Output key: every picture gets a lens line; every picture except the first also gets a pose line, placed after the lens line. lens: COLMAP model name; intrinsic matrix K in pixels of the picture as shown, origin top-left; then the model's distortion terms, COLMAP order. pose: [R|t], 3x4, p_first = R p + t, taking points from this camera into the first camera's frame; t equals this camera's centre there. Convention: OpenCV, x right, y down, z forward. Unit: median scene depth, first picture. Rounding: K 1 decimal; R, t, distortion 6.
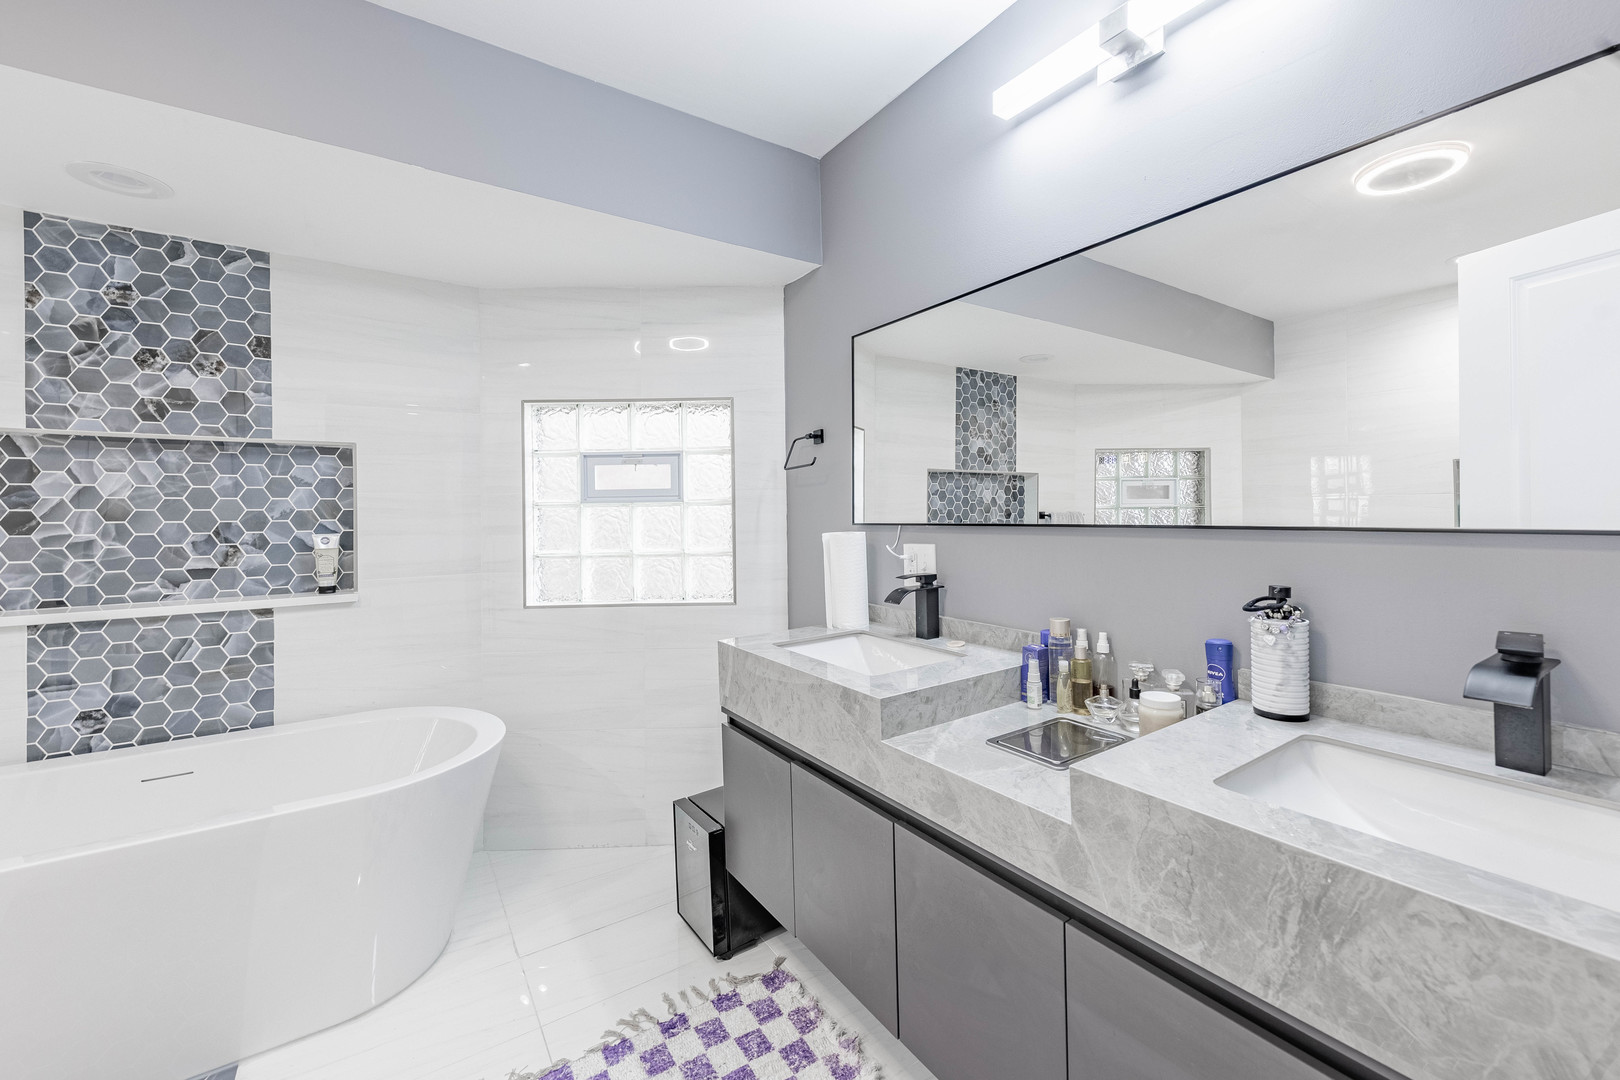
lens RADIAL K [[658.4, 0, 809.1], [0, 658.4, 509.6], [0, 0, 1]] dist [0.013797, -0.003408]
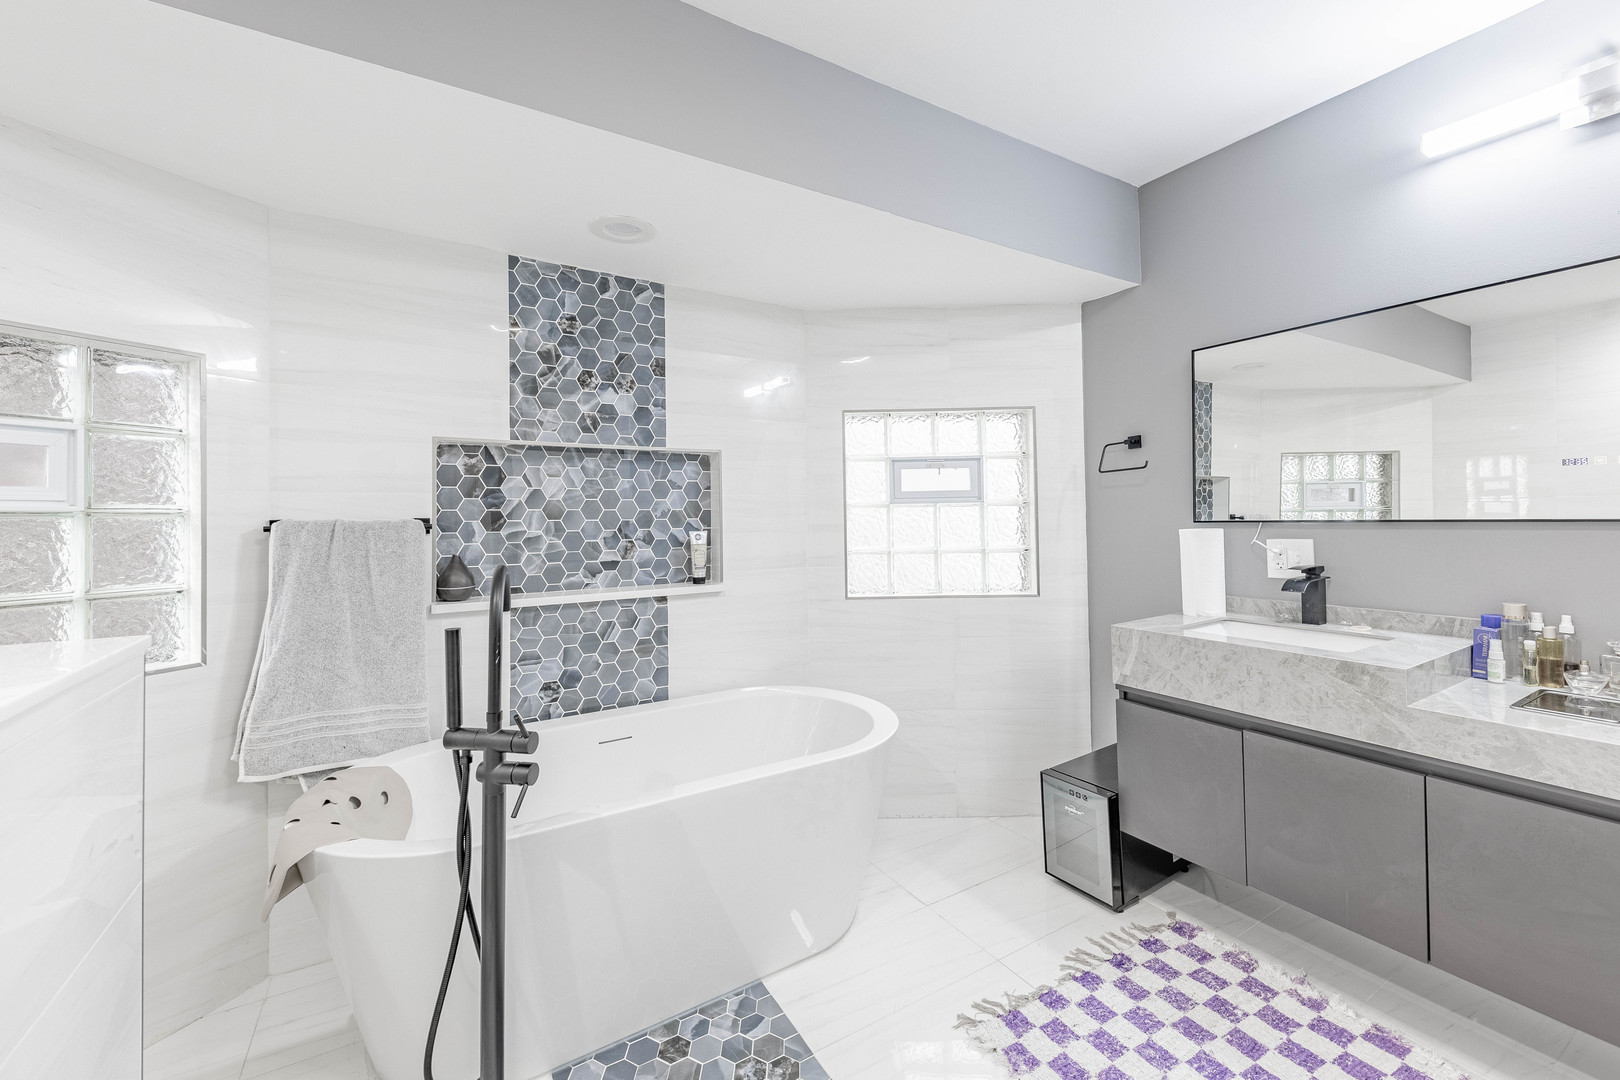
lens RADIAL K [[658.4, 0, 806.5], [0, 658.4, 511.3], [0, 0, 1]] dist [0.013797, -0.003408]
pose [[0.999100, -0.001581, -0.042384, -0.499254], [0.001330, 0.999981, -0.005959, 0.009673], [0.042392, 0.005897, 0.999084, -0.115020]]
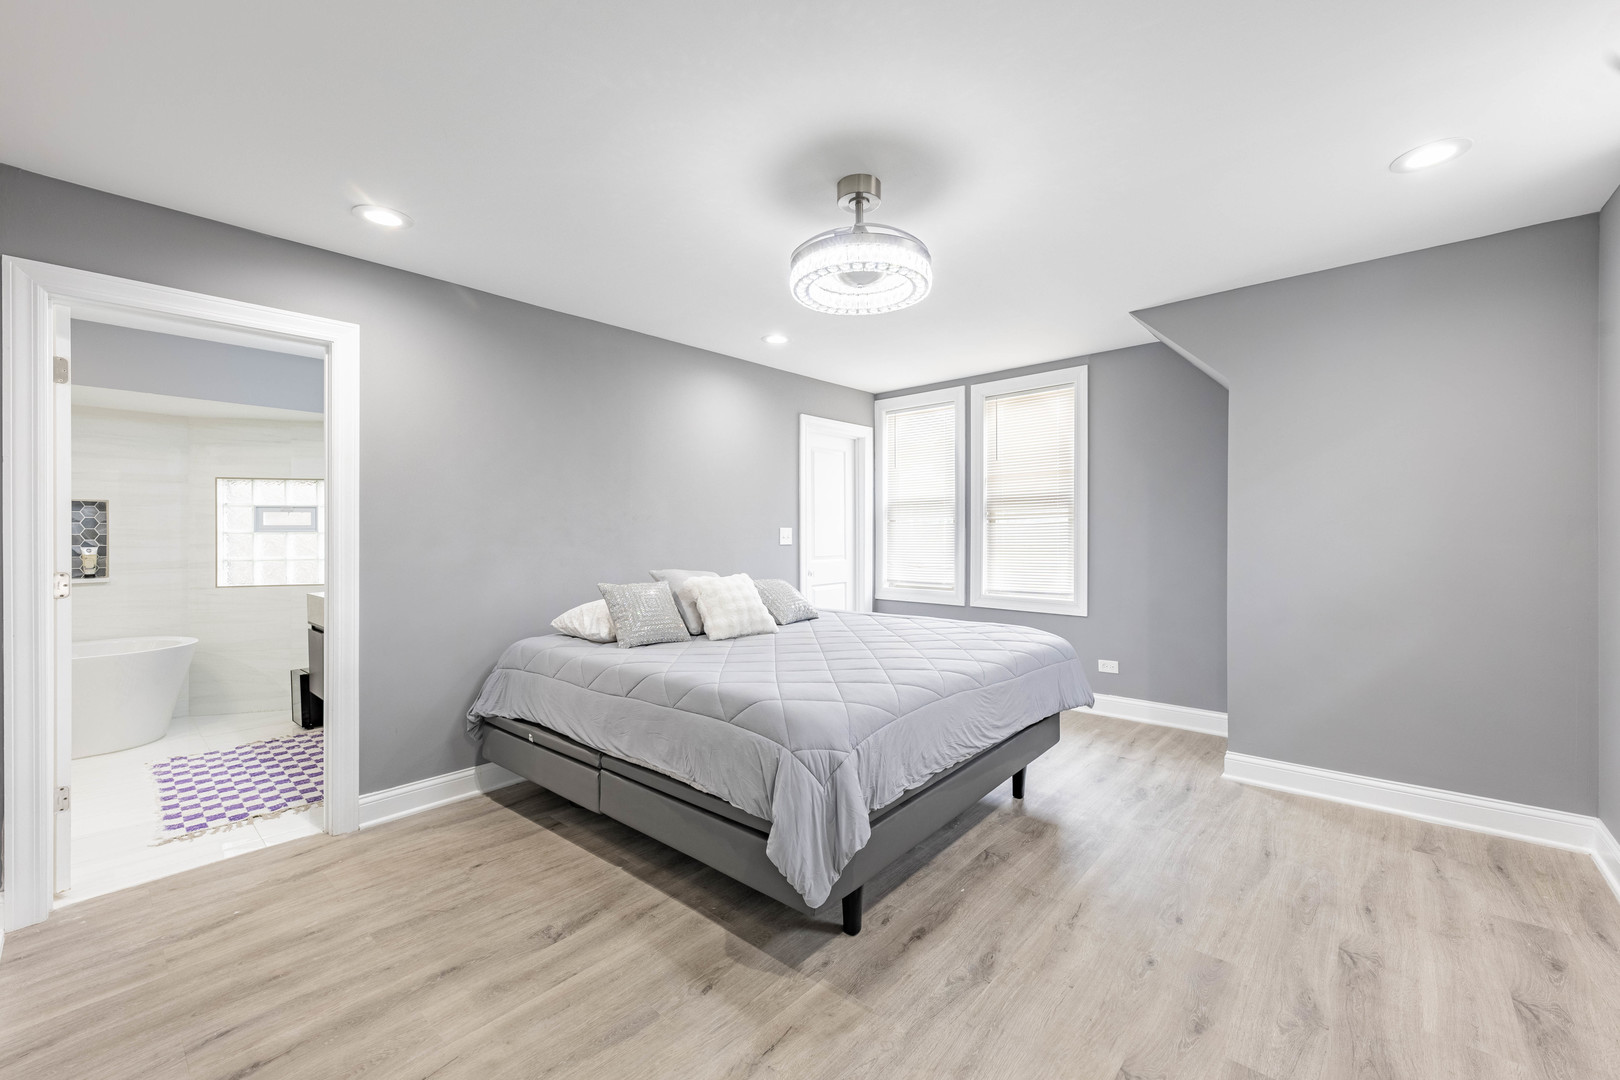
lens RADIAL K [[658.4, 0, 815.4], [0, 658.4, 533.3], [0, 0, 1]] dist [0.013797, -0.003408]
pose [[0.965660, 0.013155, 0.259478, 0.812685], [-0.013412, 0.999910, -0.000782, -0.030747], [-0.259464, -0.002725, 0.965749, -1.428733]]
